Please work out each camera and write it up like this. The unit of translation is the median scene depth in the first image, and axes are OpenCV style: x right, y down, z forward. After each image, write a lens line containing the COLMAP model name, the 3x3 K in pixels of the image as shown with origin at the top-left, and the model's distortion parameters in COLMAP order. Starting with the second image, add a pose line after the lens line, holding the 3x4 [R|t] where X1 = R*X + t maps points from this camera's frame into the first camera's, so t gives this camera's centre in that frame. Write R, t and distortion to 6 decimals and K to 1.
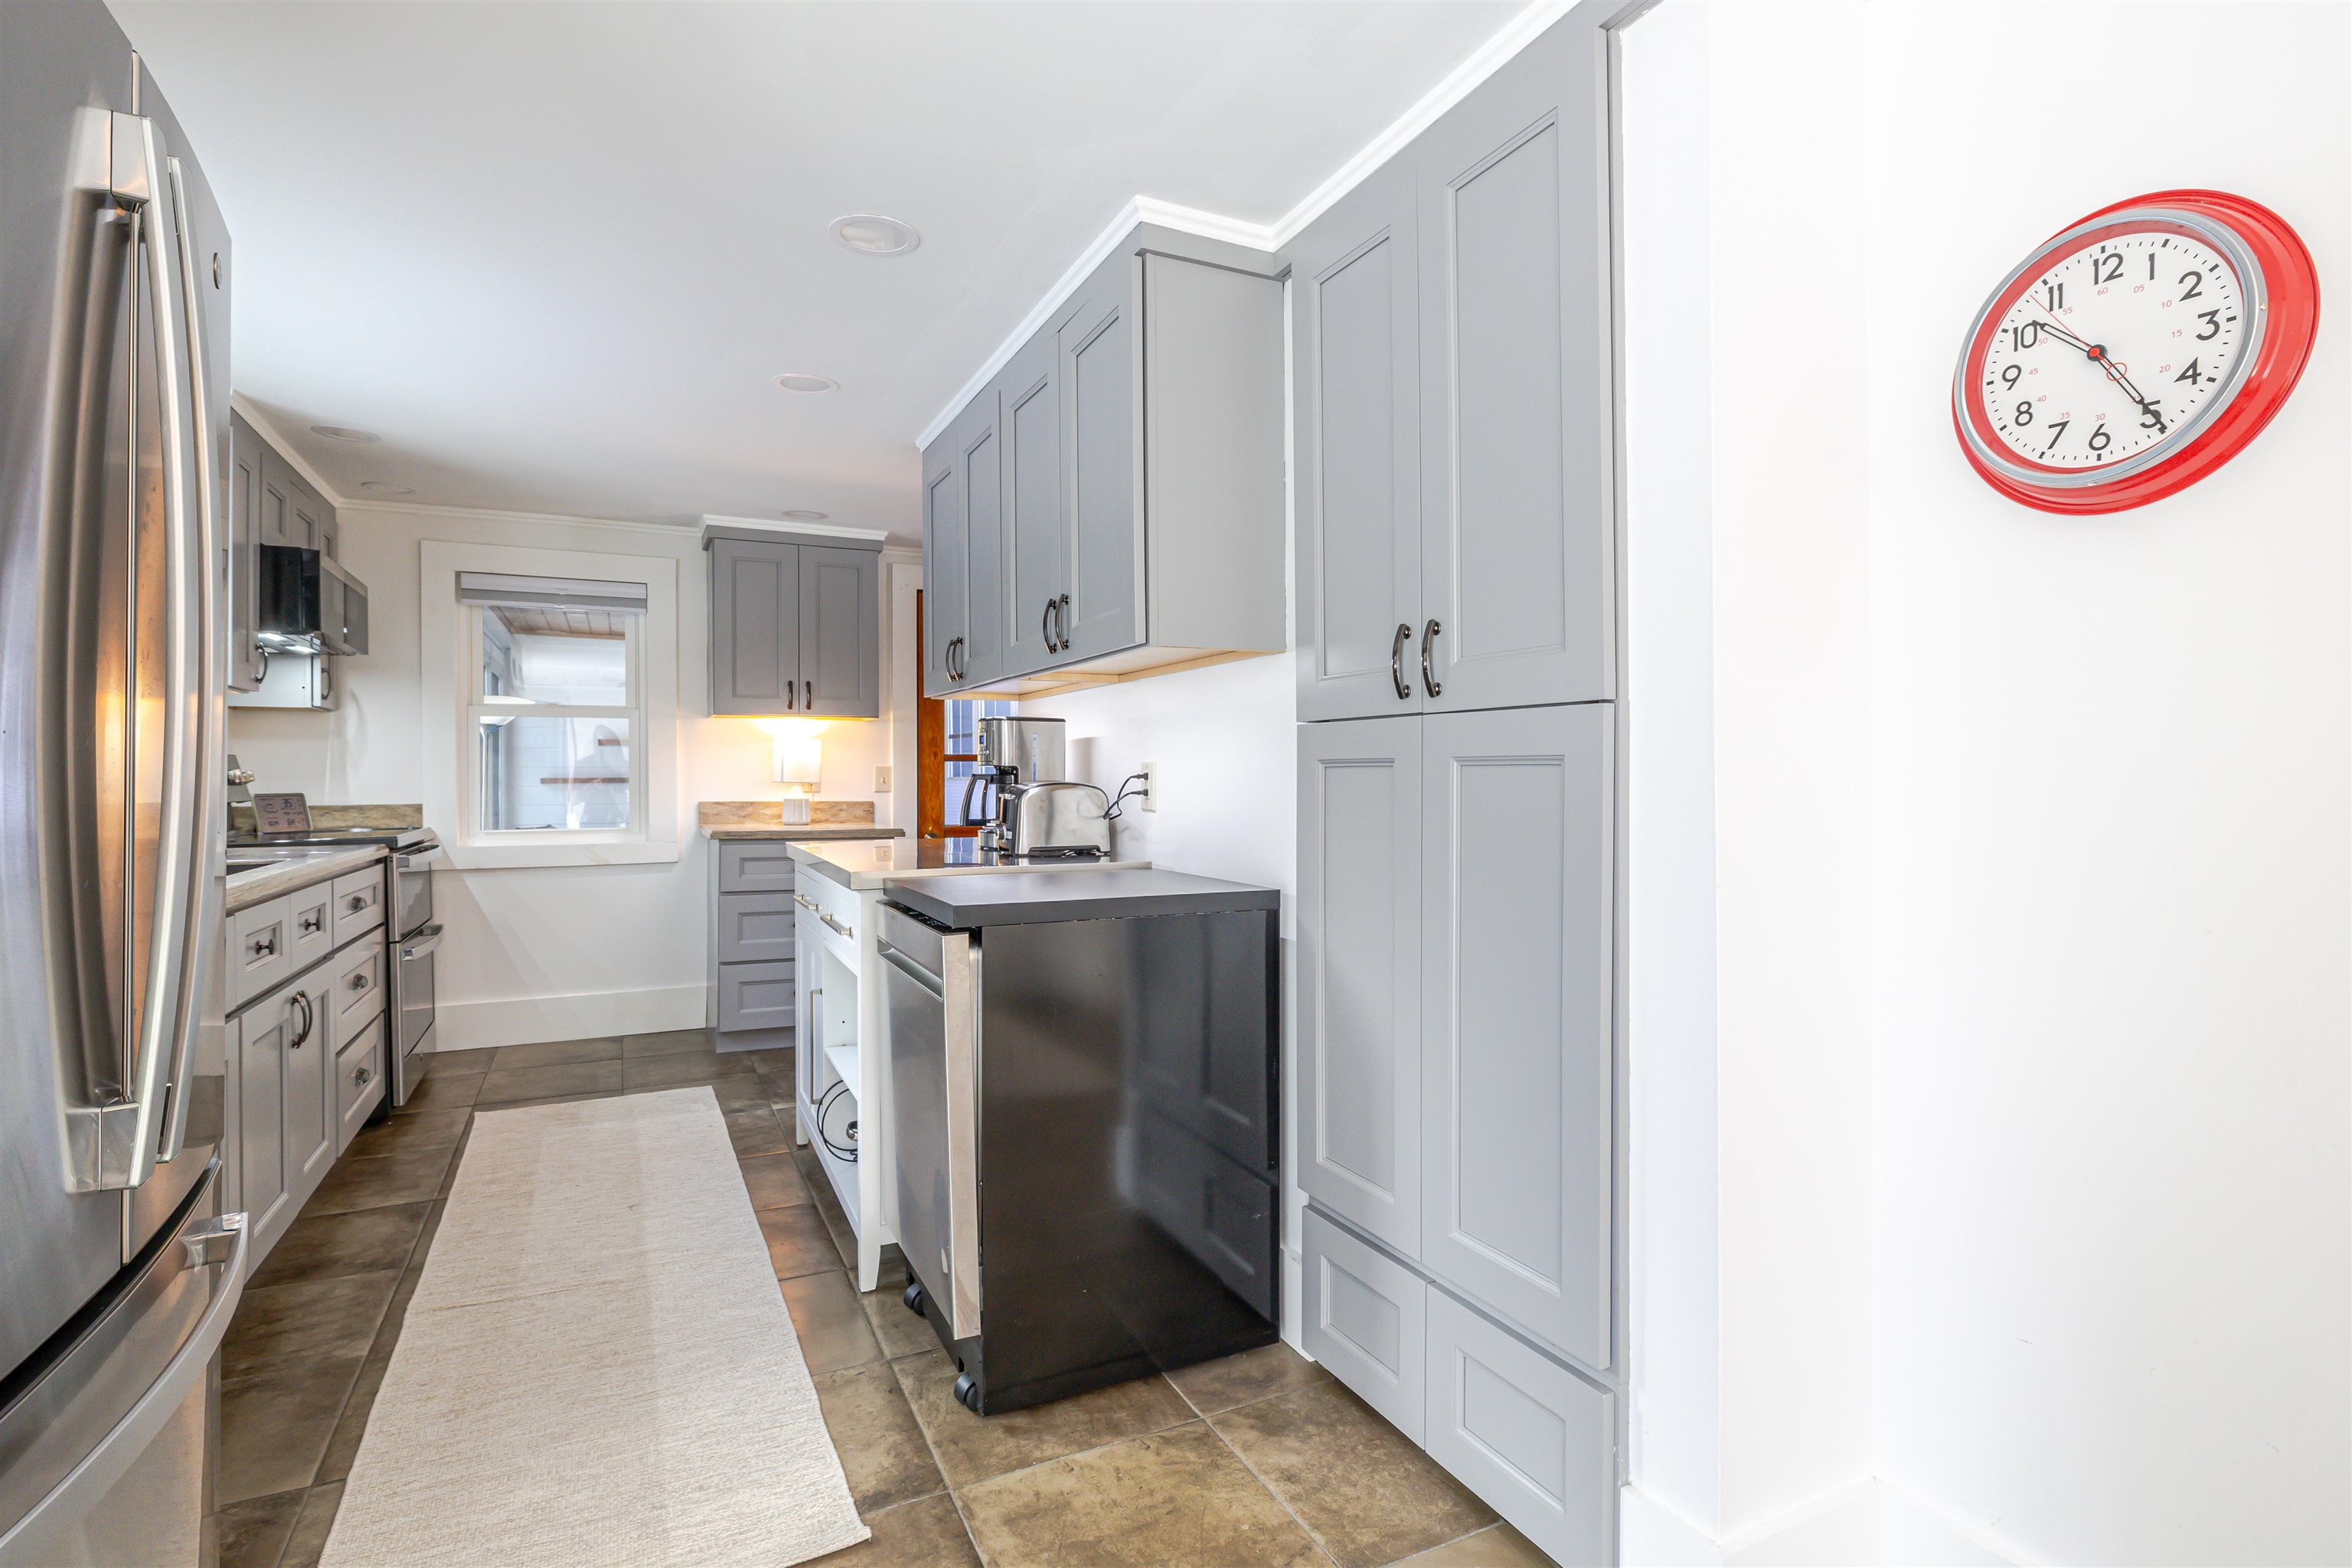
lens RADIAL K [[1131.6, 0, 1181.3], [0, 1131.6, 779.6], [0, 0, 1]] dist [-0.005436, -0.000399]
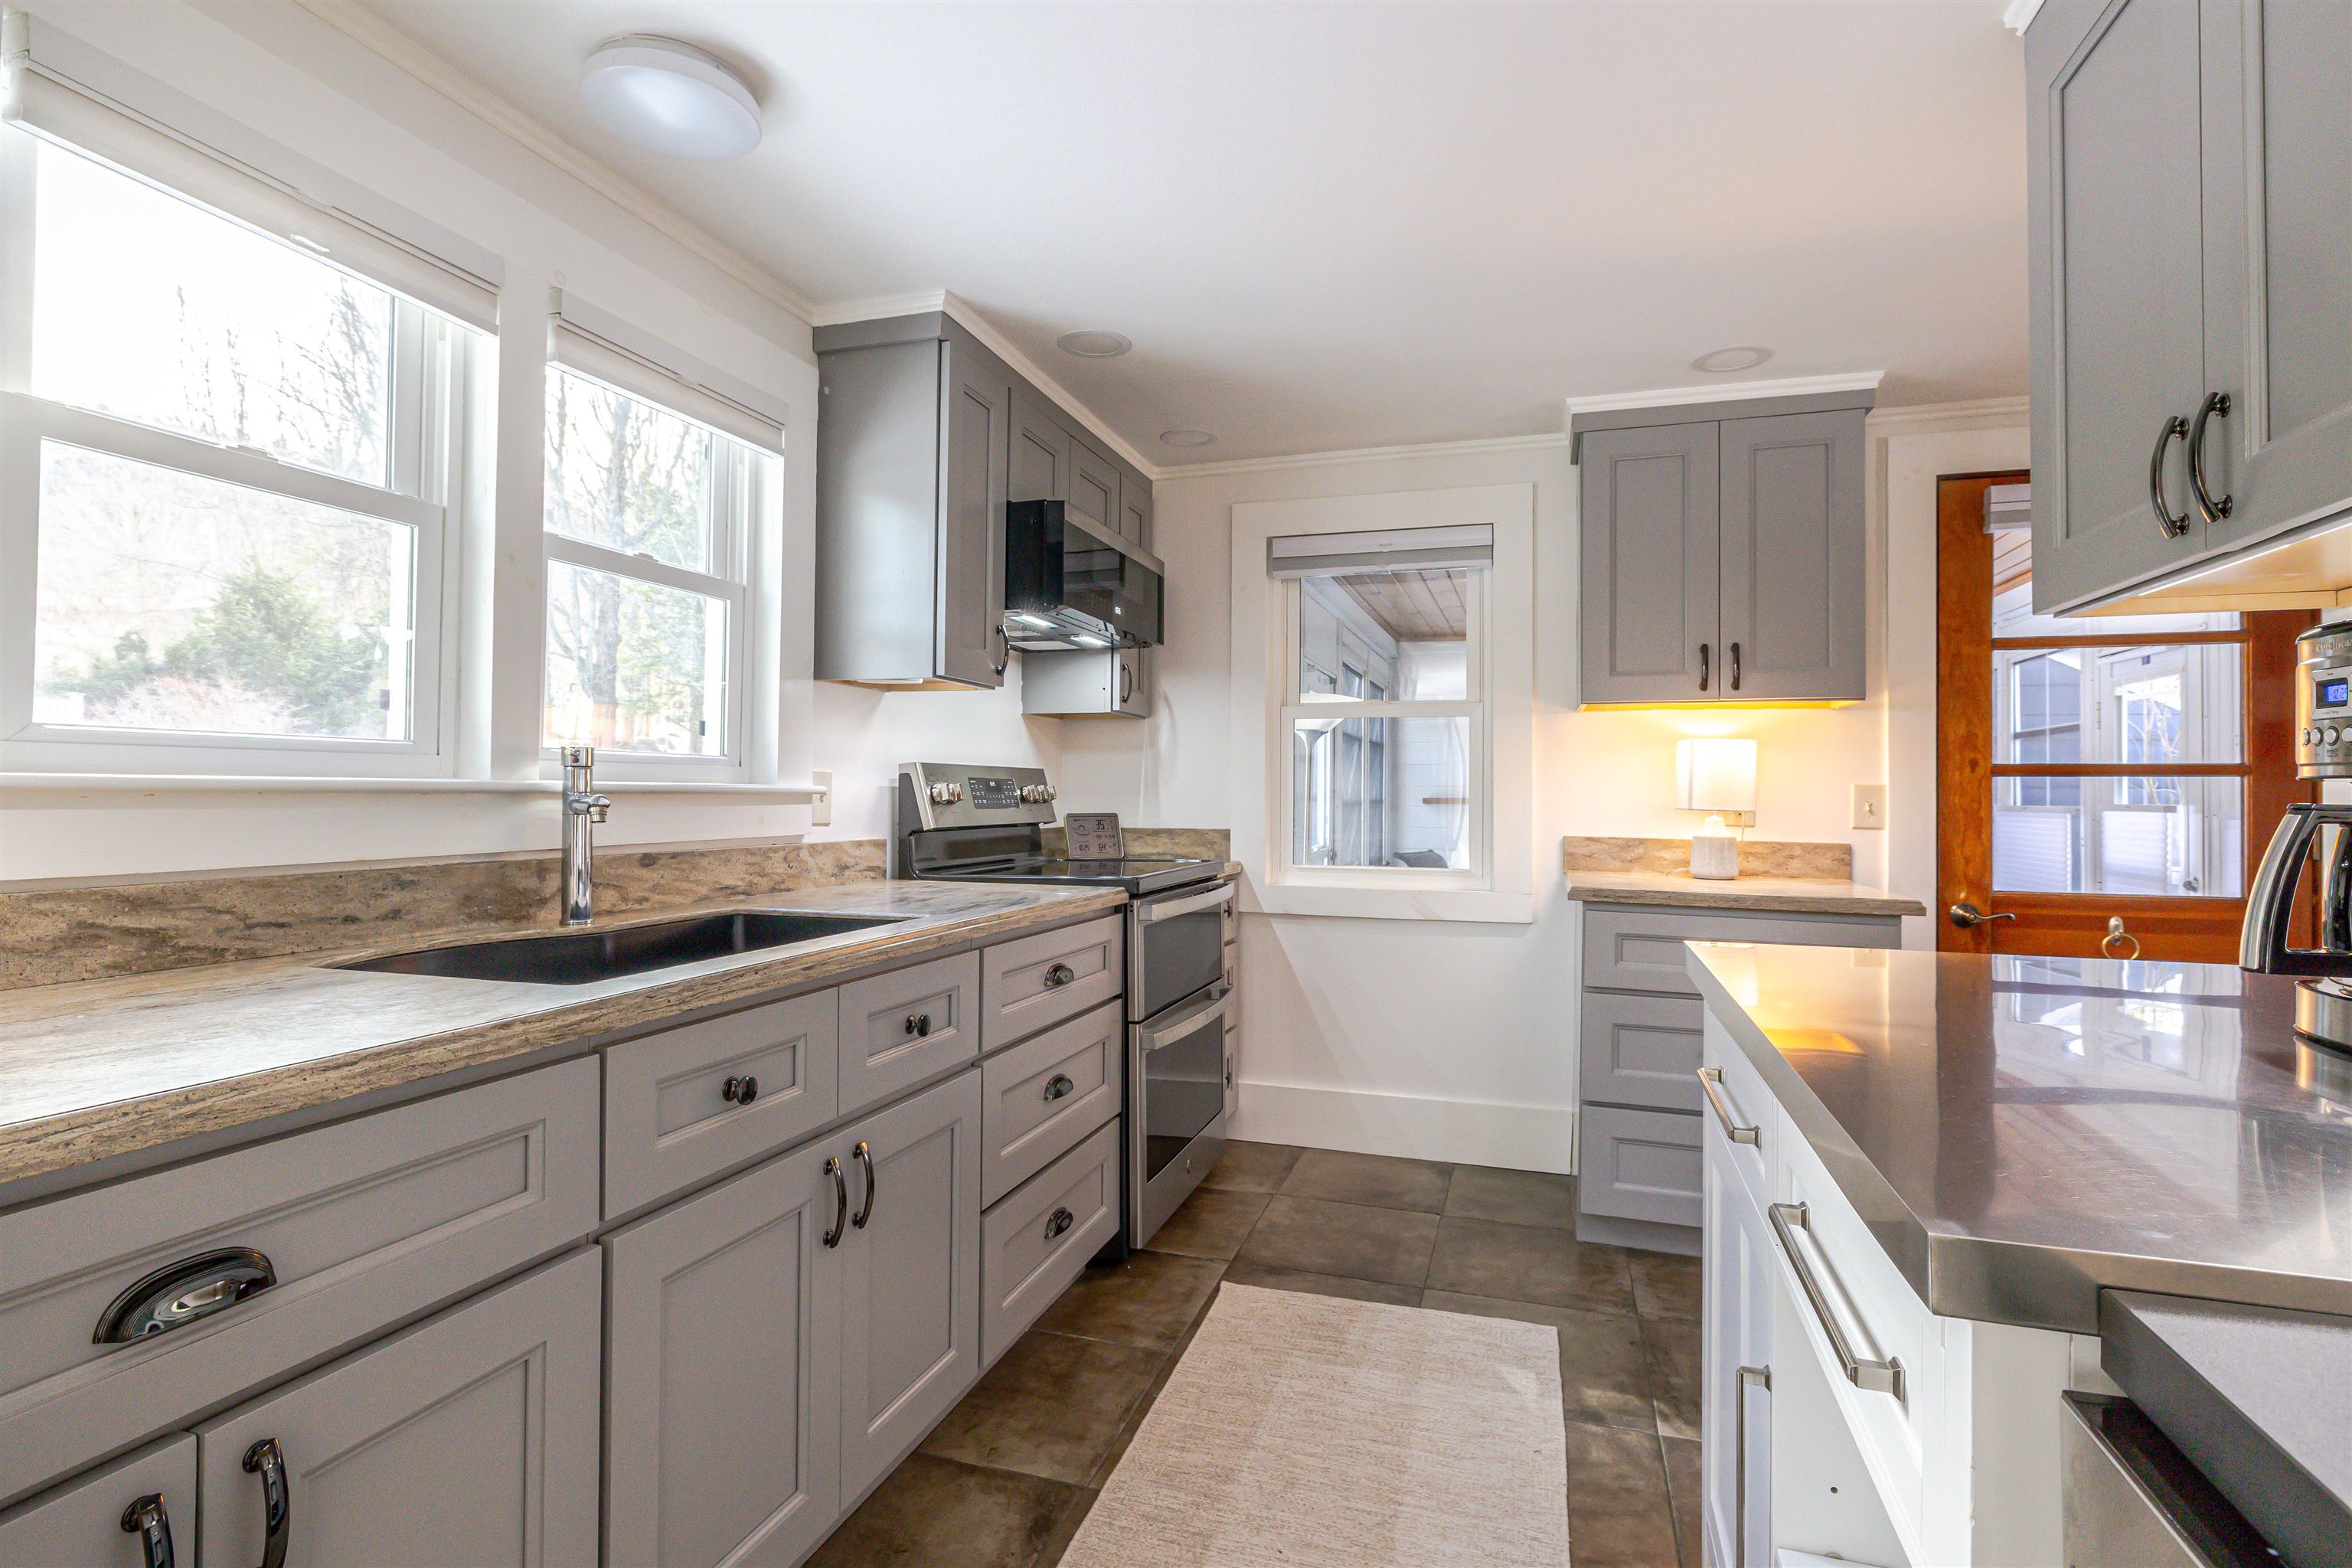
lens RADIAL K [[1131.6, 0, 1181.3], [0, 1131.6, 779.6], [0, 0, 1]] dist [-0.005436, -0.000399]
pose [[0.715634, -0.000396, -0.698475, -0.165050], [-0.012495, 0.999833, -0.013369, -0.003384], [0.698364, 0.018295, 0.715509, 0.498229]]
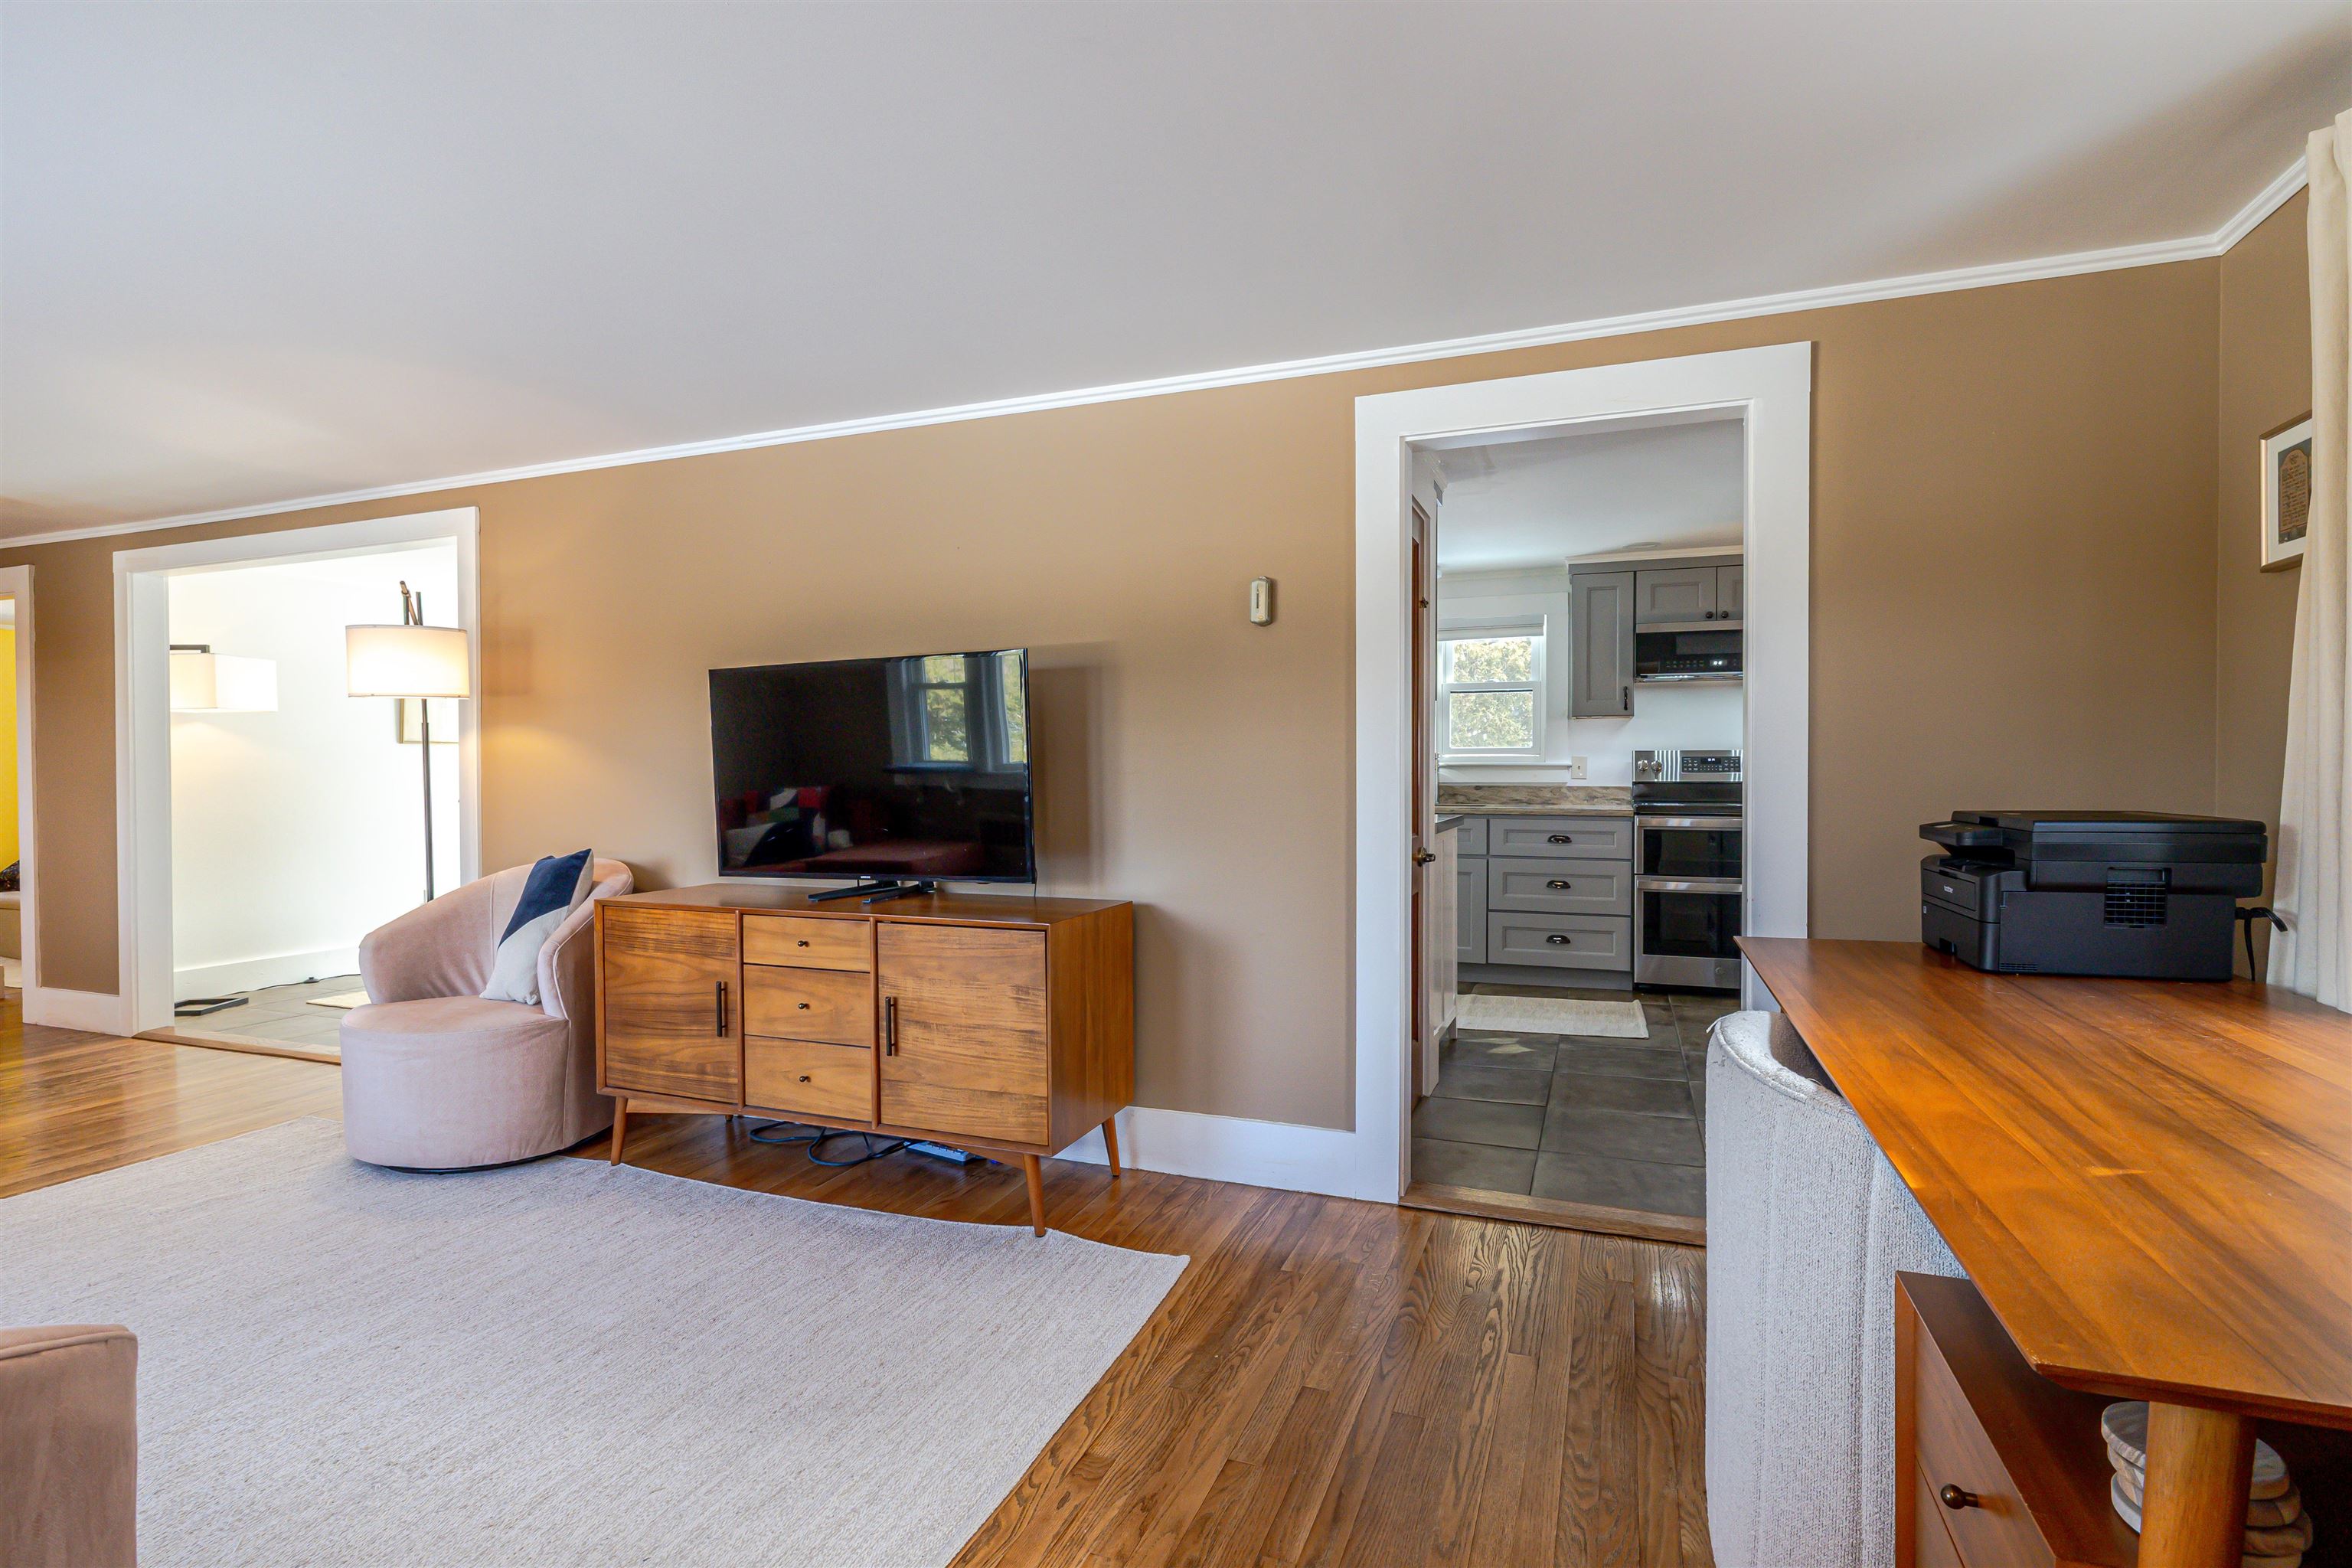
lens RADIAL K [[1139.9, 0, 1178.3], [0, 1139.9, 780.4], [0, 0, 1]] dist [-0.002109, 0.000012]
pose [[-0.731670, 0.010970, -0.681570, 0.806622], [0.000659, 0.999881, 0.015386, -0.006110], [0.681658, 0.010809, -0.731591, 1.715451]]
